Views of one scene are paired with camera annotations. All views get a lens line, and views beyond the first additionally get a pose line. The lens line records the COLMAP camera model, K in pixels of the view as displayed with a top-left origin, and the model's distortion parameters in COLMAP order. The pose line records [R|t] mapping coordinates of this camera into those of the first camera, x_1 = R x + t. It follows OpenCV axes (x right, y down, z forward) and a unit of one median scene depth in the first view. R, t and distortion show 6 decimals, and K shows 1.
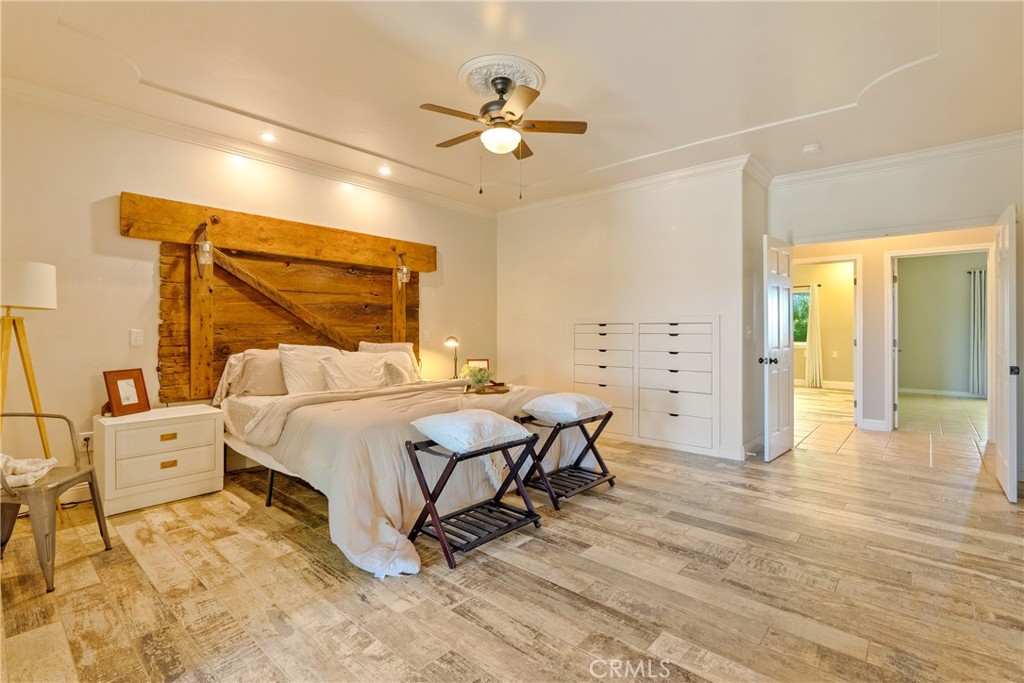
lens RADIAL K [[464.0, 0, 518.5], [0, 464.0, 335.0], [0, 0, 1]] dist [-0.004260, 0.001781]
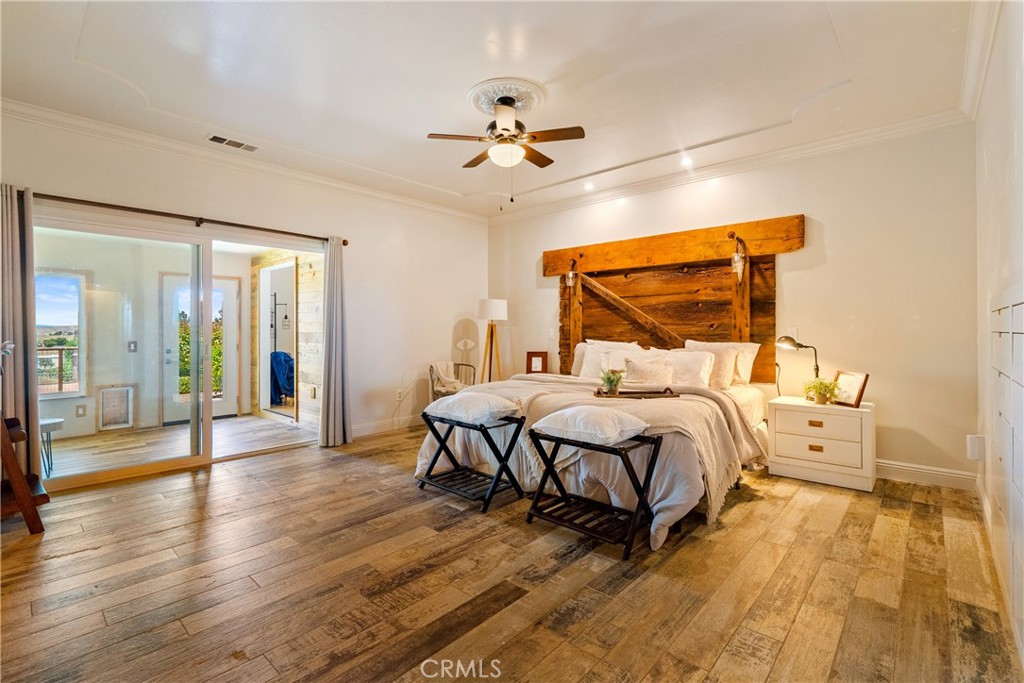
lens RADIAL K [[464.0, 0, 516.2], [0, 464.0, 334.2], [0, 0, 1]] dist [-0.004260, 0.001781]
pose [[-0.003678, 0.005122, -0.999980, 0.813622], [-0.005698, 0.999971, 0.005143, -0.001553], [0.999977, 0.005717, -0.003648, 0.790879]]
